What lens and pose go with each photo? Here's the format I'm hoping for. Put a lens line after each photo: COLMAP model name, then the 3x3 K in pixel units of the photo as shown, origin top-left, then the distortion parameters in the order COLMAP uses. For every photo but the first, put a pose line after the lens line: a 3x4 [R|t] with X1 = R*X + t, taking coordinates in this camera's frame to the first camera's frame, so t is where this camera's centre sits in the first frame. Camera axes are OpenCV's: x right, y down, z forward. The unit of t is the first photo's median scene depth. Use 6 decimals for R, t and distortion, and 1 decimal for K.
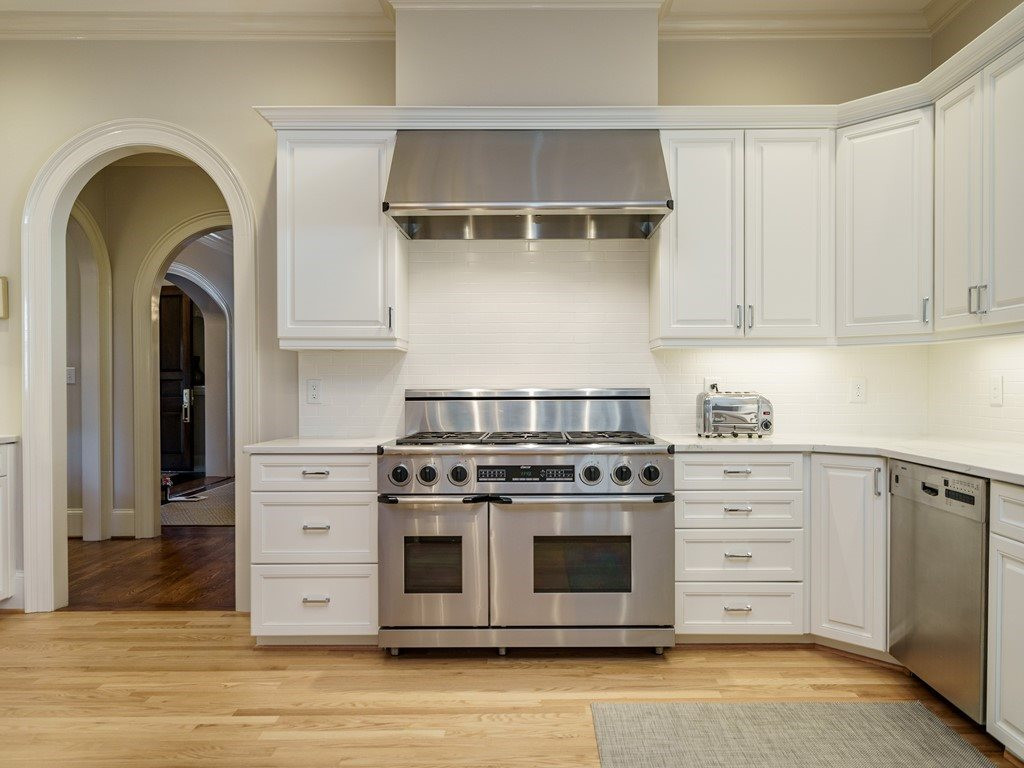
lens RADIAL K [[726.9, 0, 534.5], [0, 726.9, 391.8], [0, 0, 1]] dist [0.001626, 0.000097]
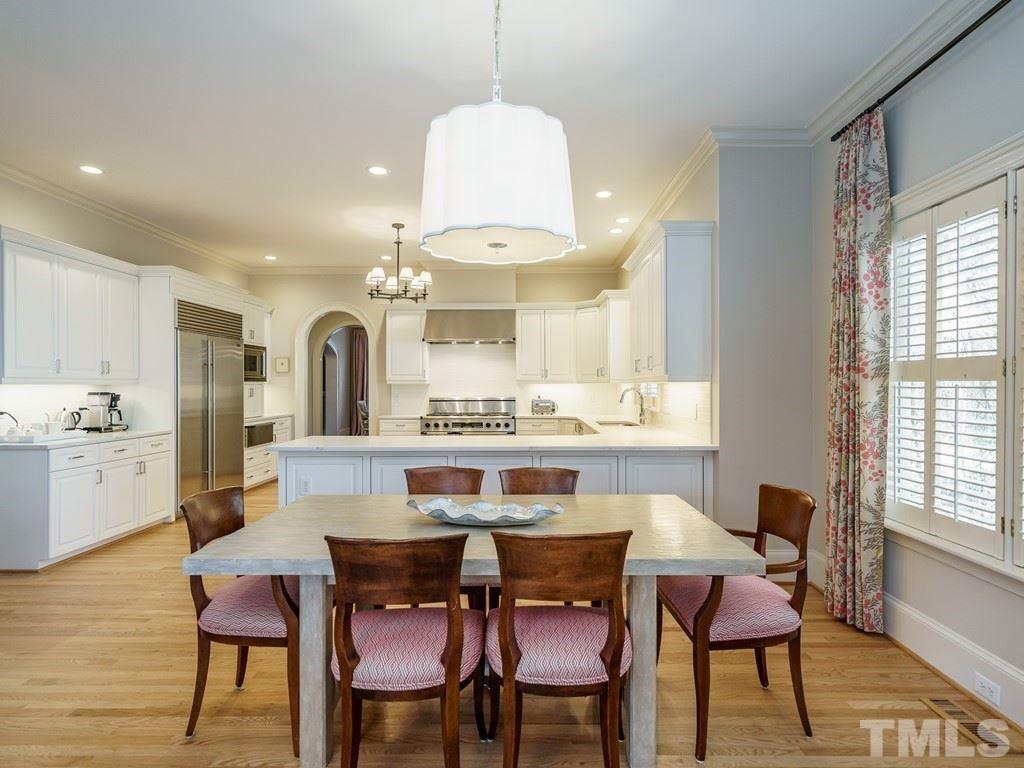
lens RADIAL K [[544.5, 0, 521.0], [0, 544.5, 385.8], [0, 0, 1]] dist [-0.004886, 0.001089]
pose [[0.999929, 0.000364, -0.011875, 0.246203], [-0.000454, 0.999972, -0.007523, -0.040261], [0.011872, 0.007528, 0.999901, -1.349687]]
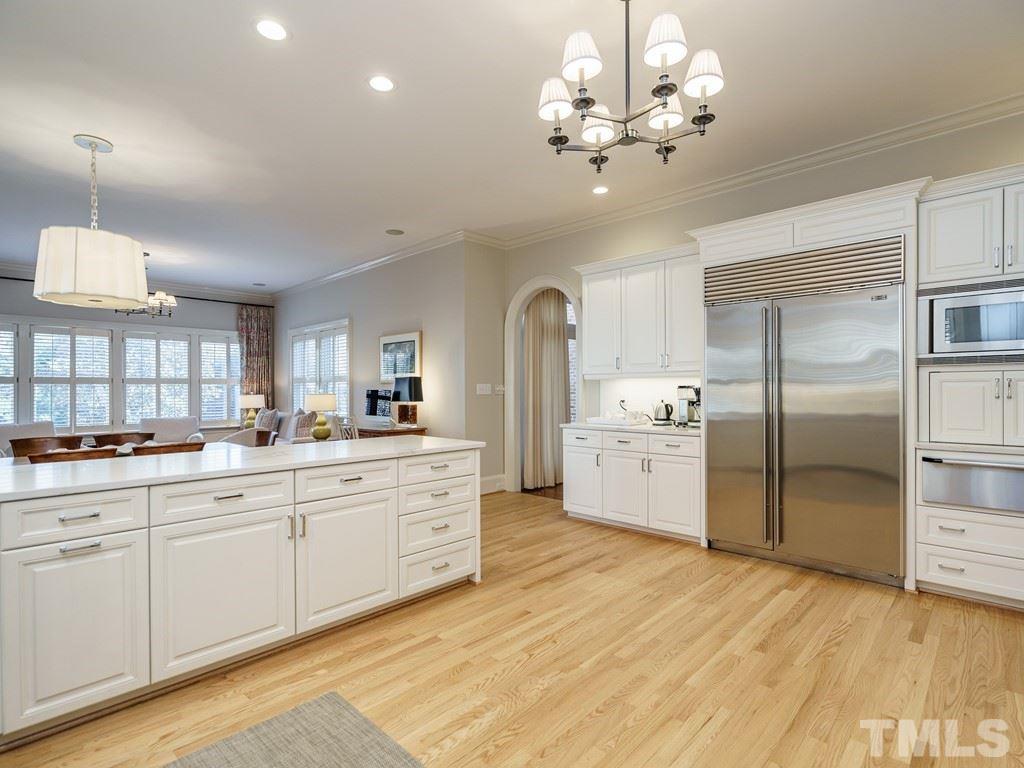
lens RADIAL K [[517.6, 0, 517.3], [0, 517.6, 387.1], [0, 0, 1]] dist [-0.002764, -0.000052]
pose [[-0.691717, 0.001457, -0.722167, 0.396631], [-0.001274, 0.999994, 0.003237, -0.032907], [0.722168, 0.003159, -0.691711, 0.916373]]
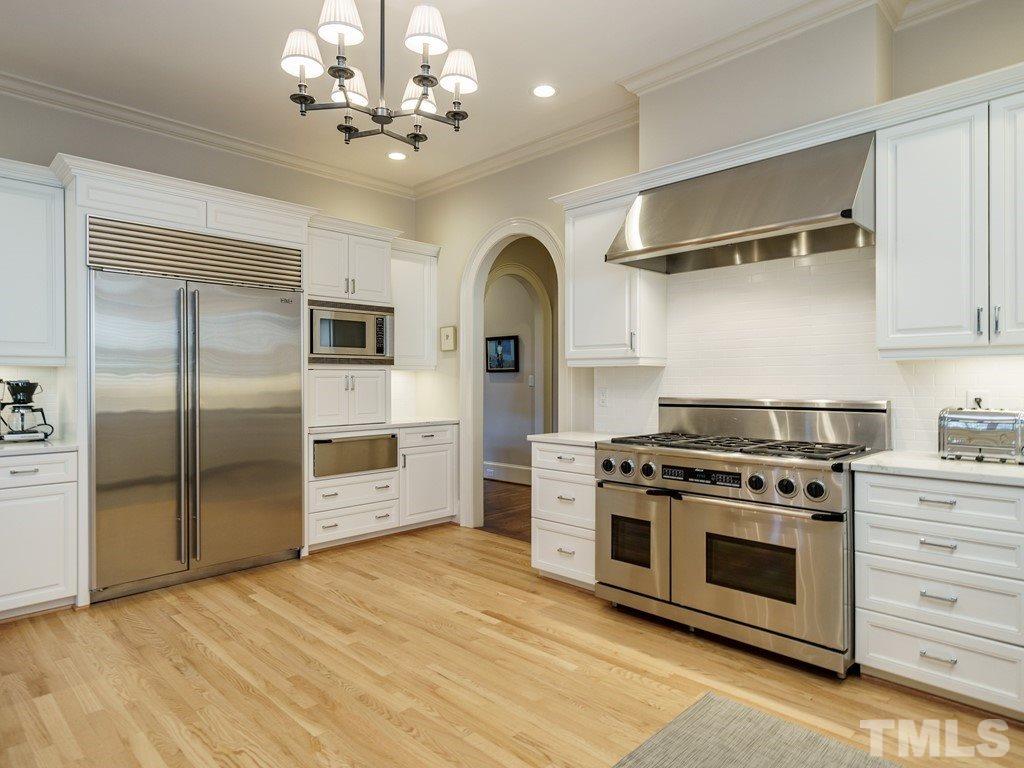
lens RADIAL K [[601.4, 0, 515.4], [0, 601.4, 378.9], [0, 0, 1]] dist [0.005167, 0.002232]
pose [[0.712022, -0.000859, -0.702157, 0.439429], [-0.007120, 0.999939, -0.008443, -0.028754], [0.702122, 0.011011, 0.711972, 0.123123]]
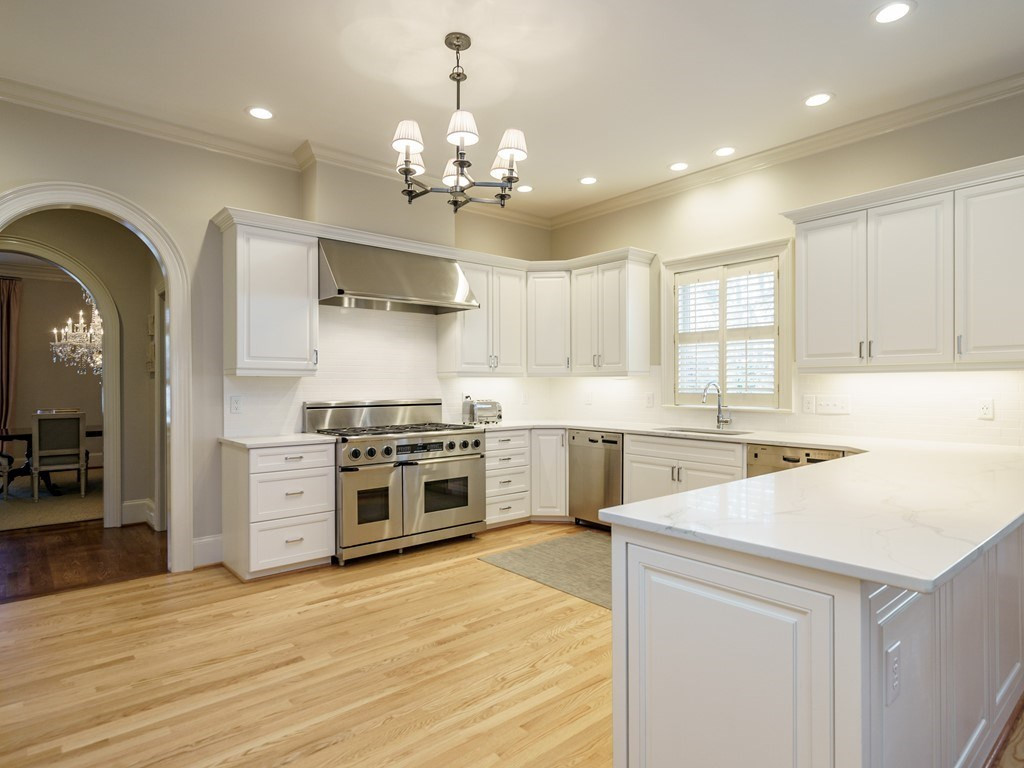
lens RADIAL K [[579.8, 0, 512.0], [0, 579.8, 384.0], [0, 0, 1]] dist [0.001209, 0.001602]
pose [[0.764002, 0.000558, 0.645214, -0.761834], [0.008593, 0.999902, -0.011039, -0.029009], [-0.645157, 0.013978, 0.763922, -0.251877]]
